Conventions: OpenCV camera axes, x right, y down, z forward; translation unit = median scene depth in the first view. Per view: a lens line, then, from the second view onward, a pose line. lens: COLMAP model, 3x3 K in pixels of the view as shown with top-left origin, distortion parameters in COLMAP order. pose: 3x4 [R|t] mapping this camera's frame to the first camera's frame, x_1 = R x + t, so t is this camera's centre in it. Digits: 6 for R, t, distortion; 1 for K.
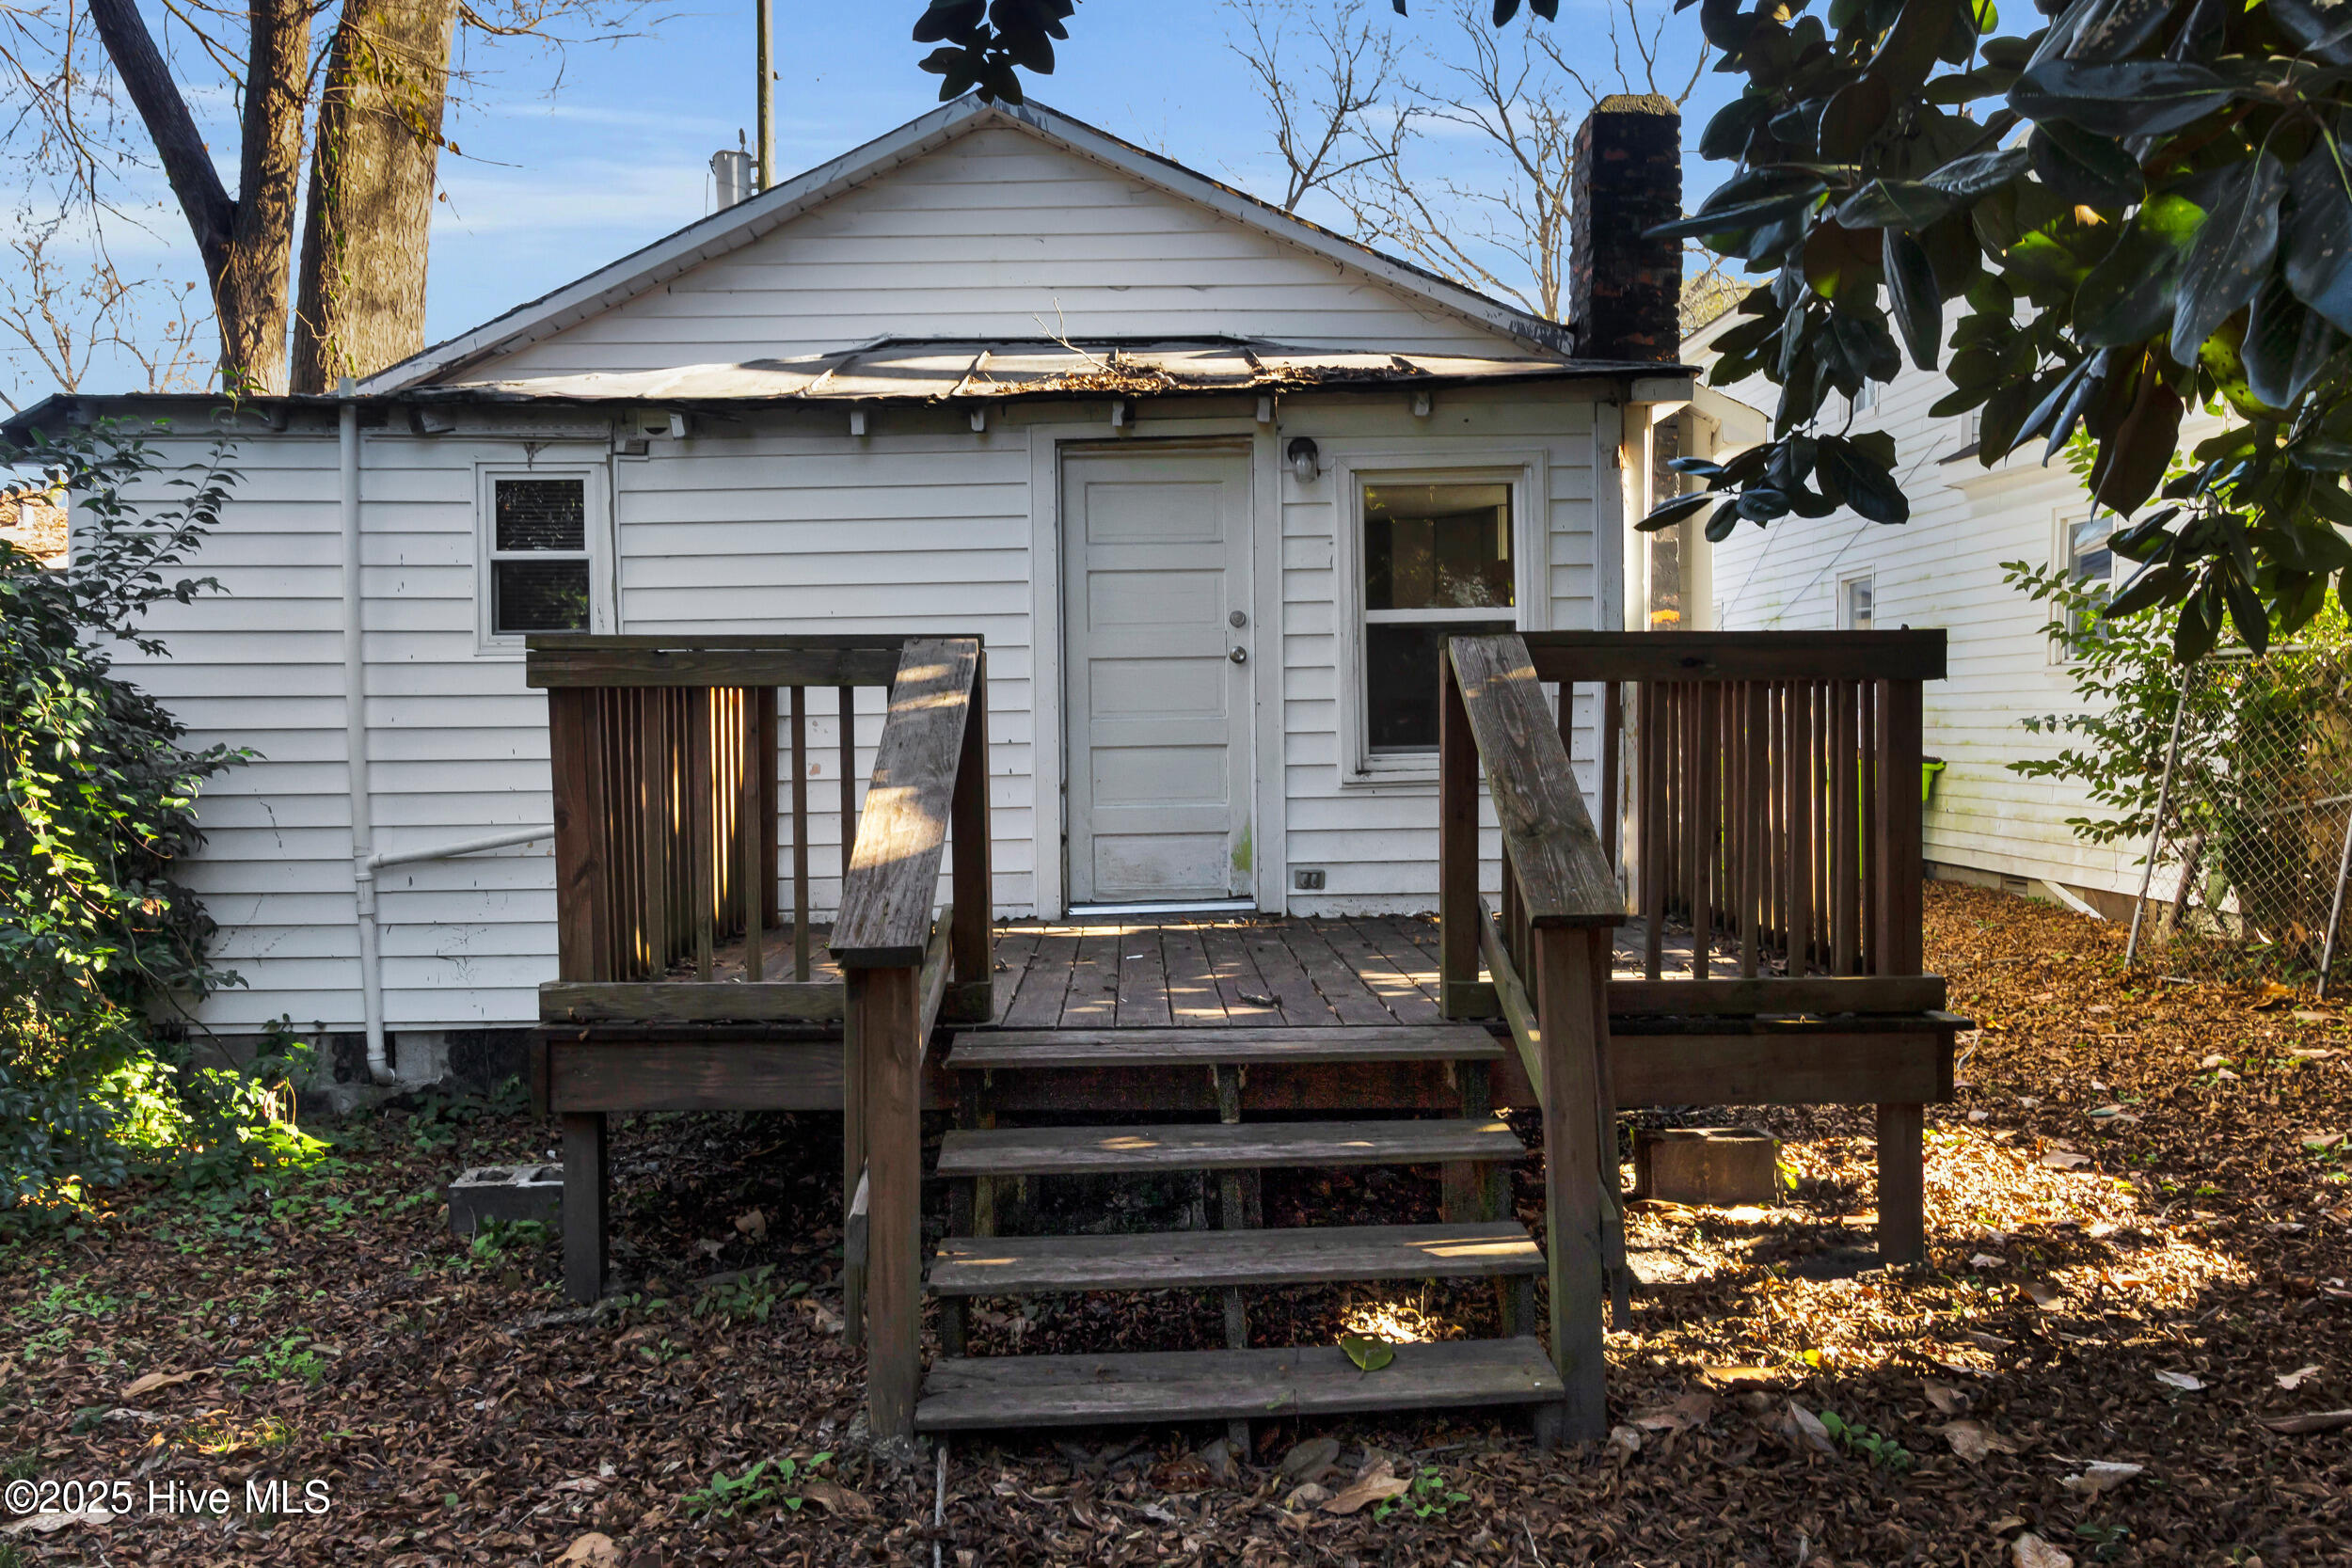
lens RADIAL K [[1857.4, 0, 1176.0], [0, 1857.4, 784.0], [0, 0, 1]] dist [-0.001986, -0.003491]
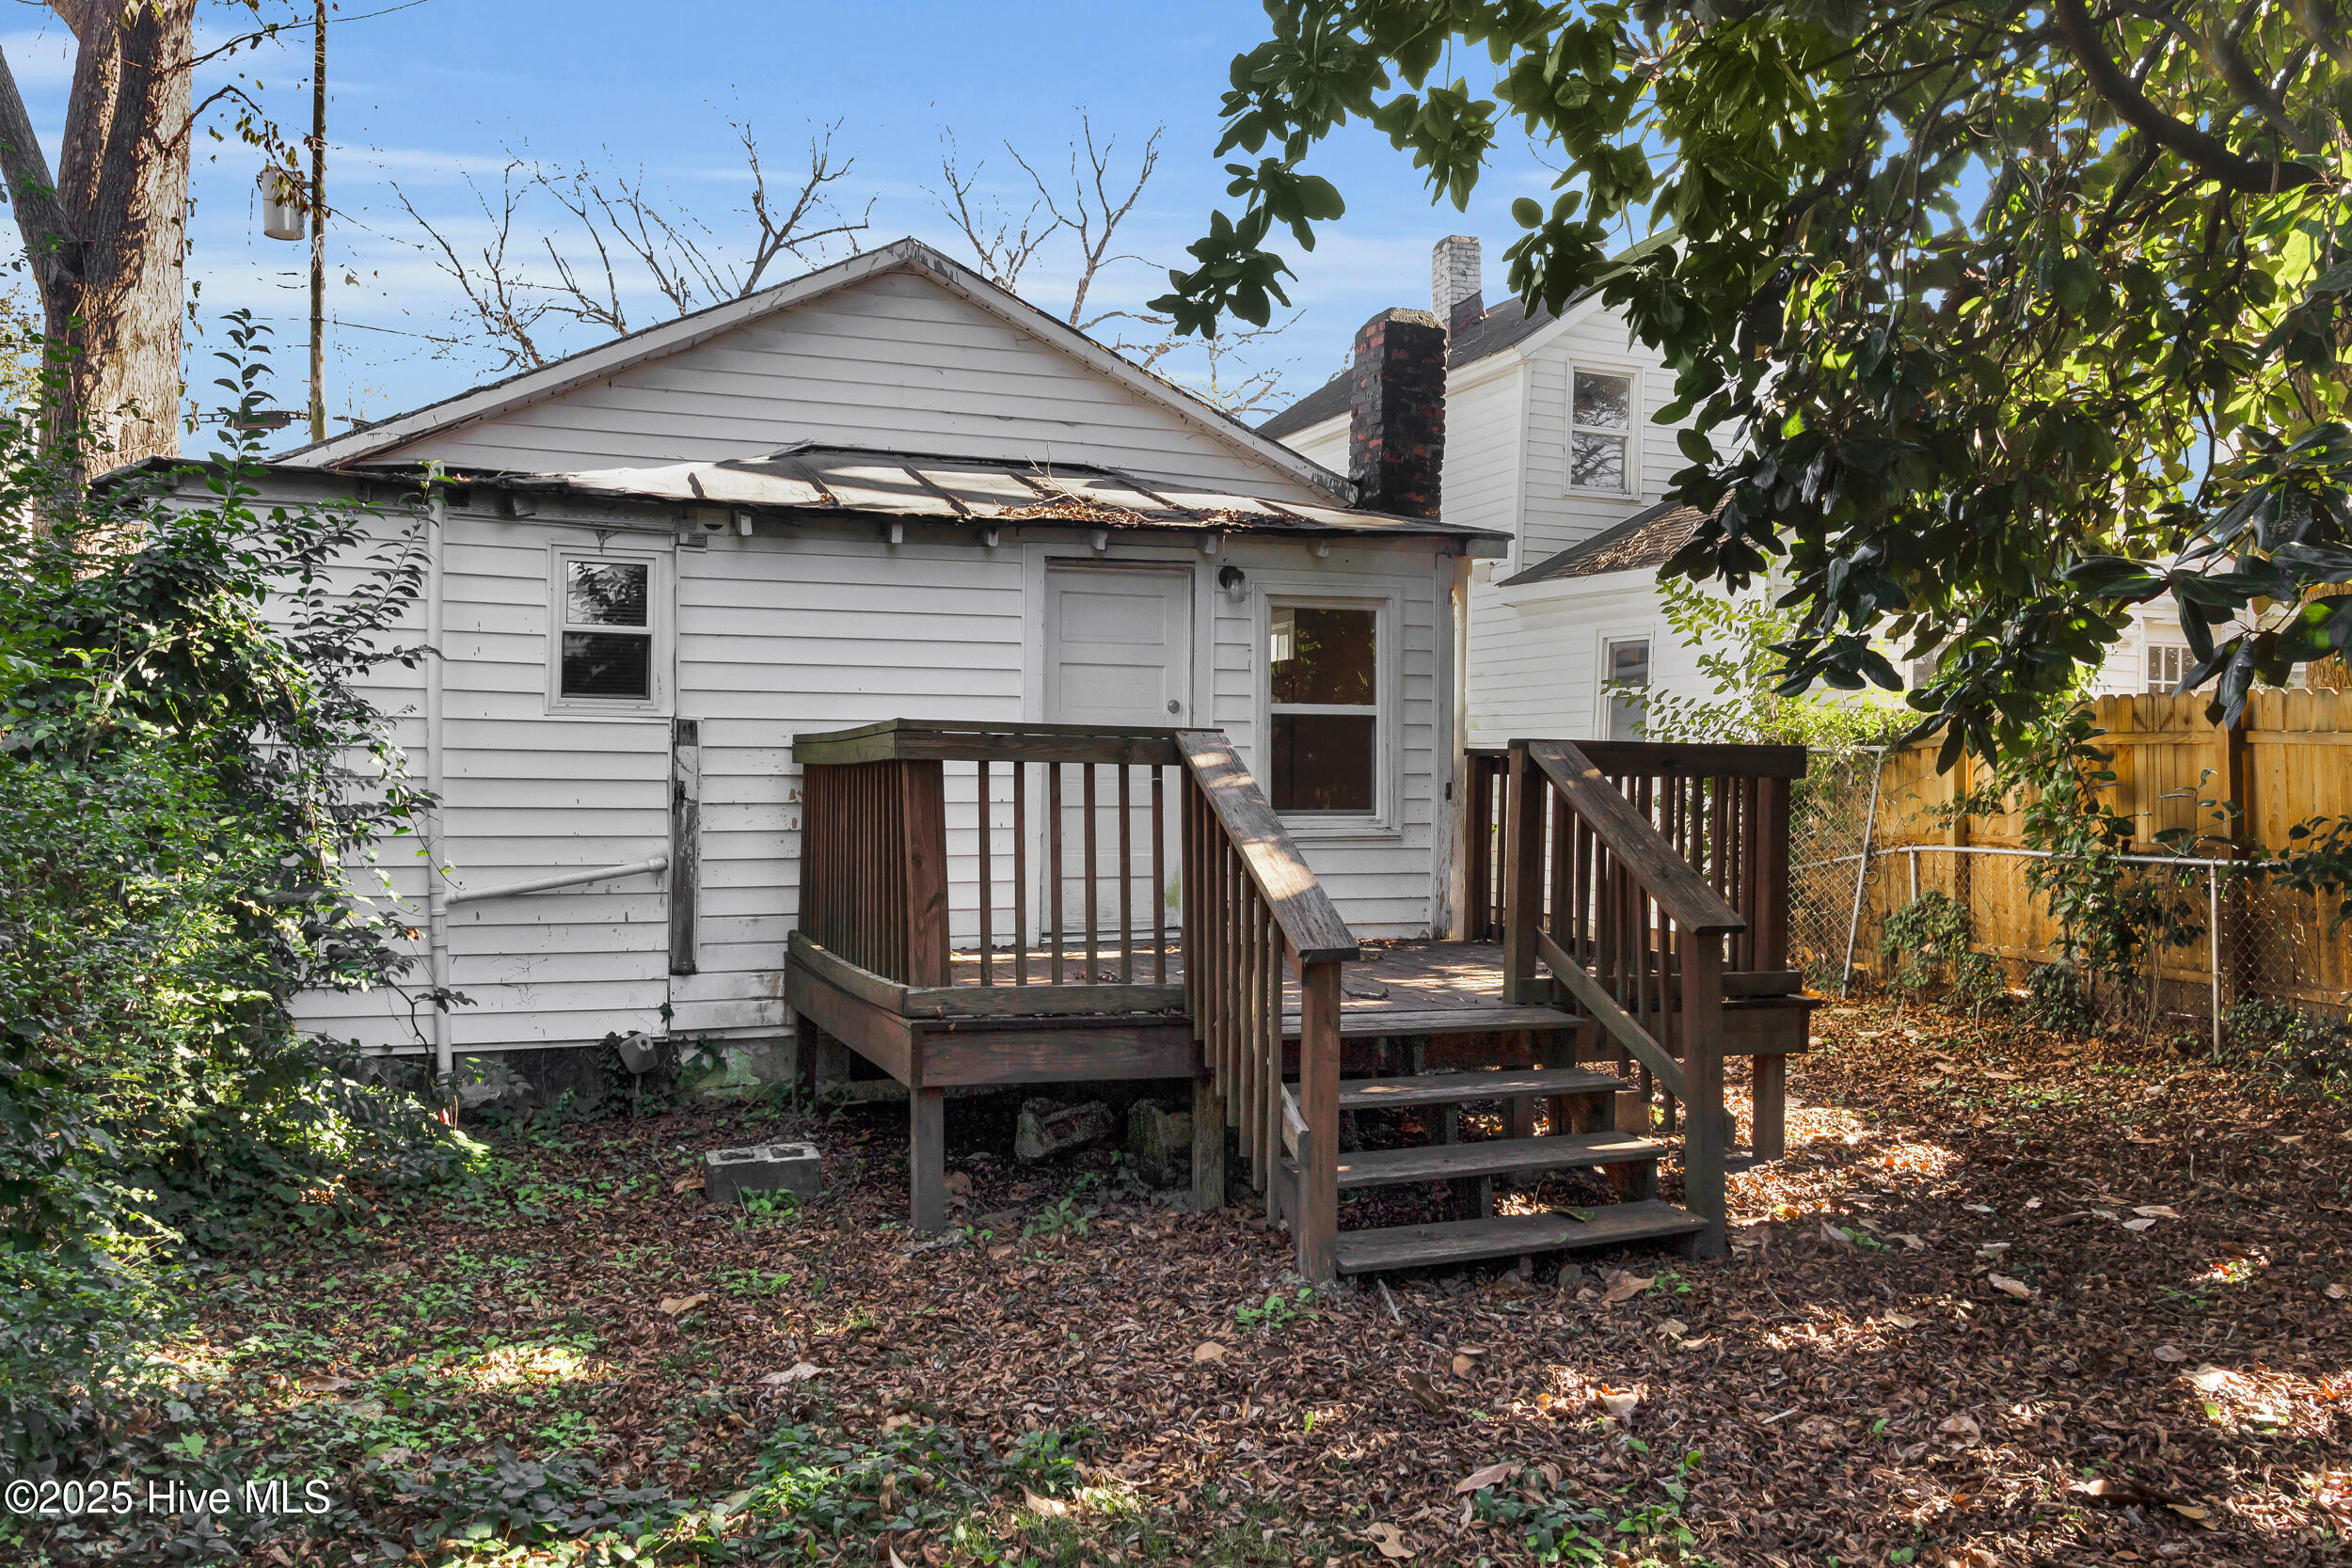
lens RADIAL K [[1876.4, 0, 1167.3], [0, 1876.4, 771.7], [0, 0, 1]] dist [0.004965, 0.000266]
pose [[0.942105, 0.024290, 0.334436, -0.440475], [-0.012815, 0.999252, -0.036476, 0.002086], [-0.335072, 0.030078, 0.941712, -0.214914]]
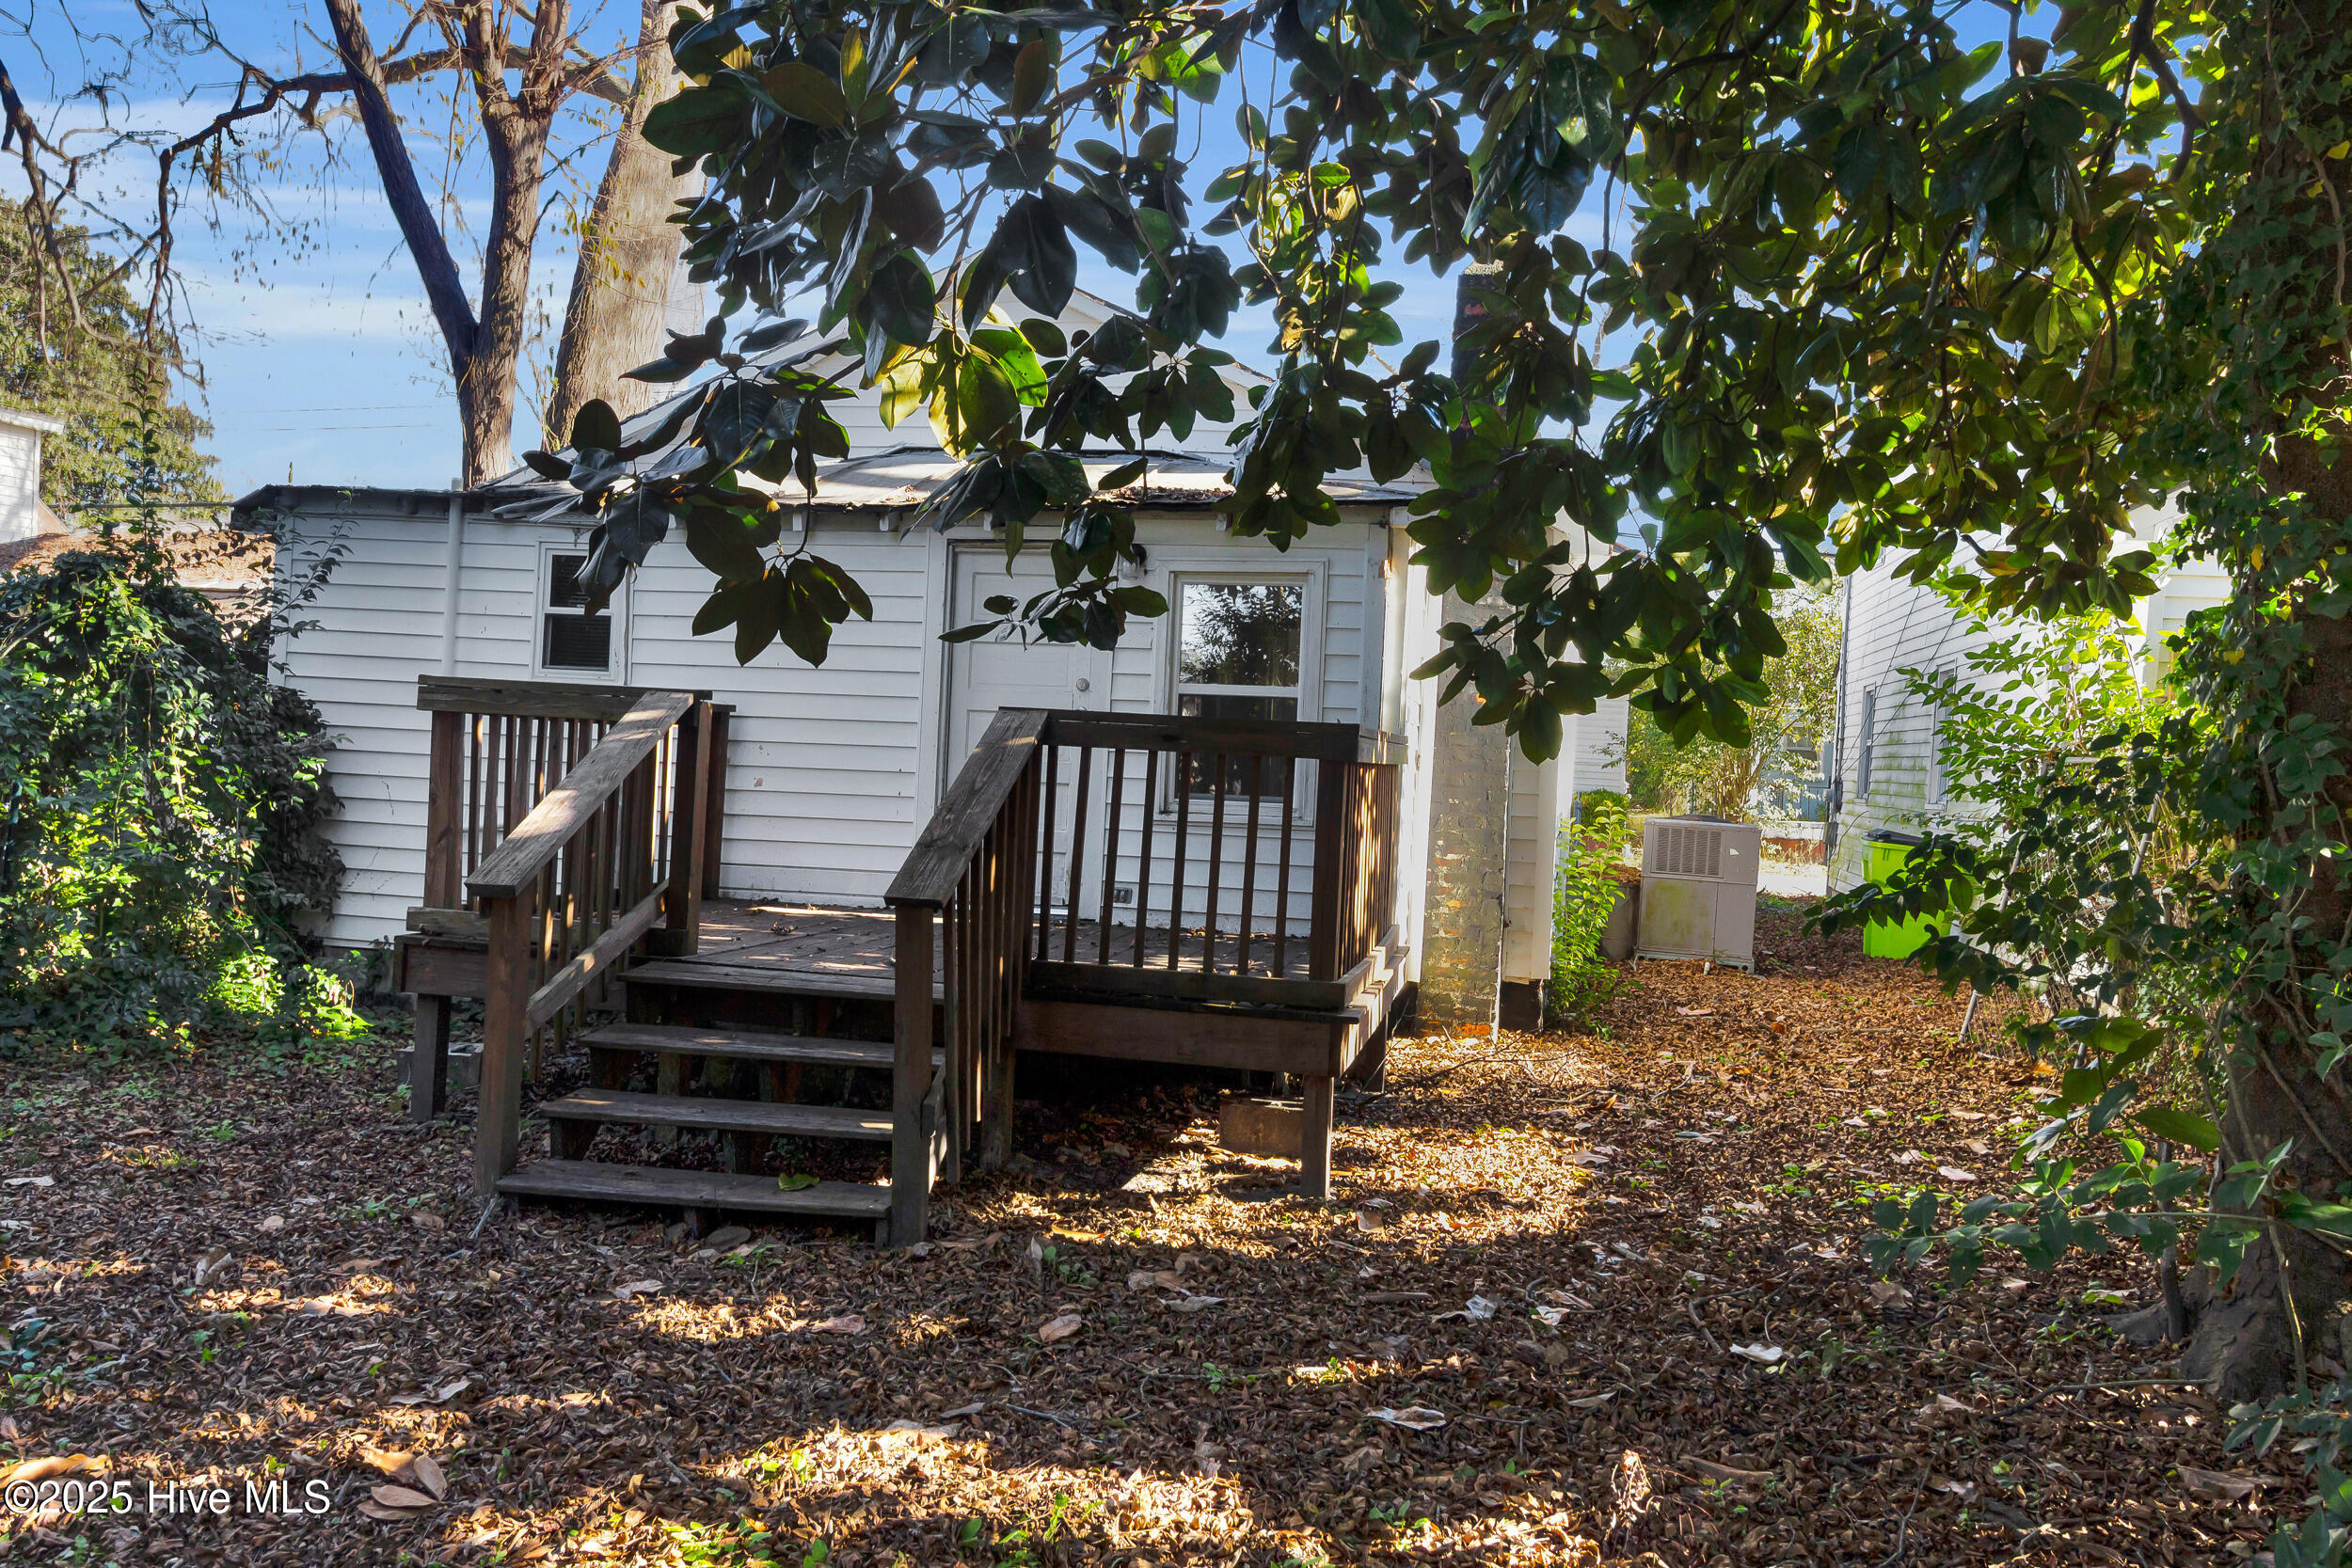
lens RADIAL K [[1857.4, 0, 1176.0], [0, 1857.4, 784.0], [0, 0, 1]] dist [-0.001986, -0.003491]
pose [[0.974575, 0.062723, -0.215103, 0.413795], [-0.067761, 0.997571, -0.016123, -0.006349], [0.213569, 0.030289, 0.976458, -0.240923]]
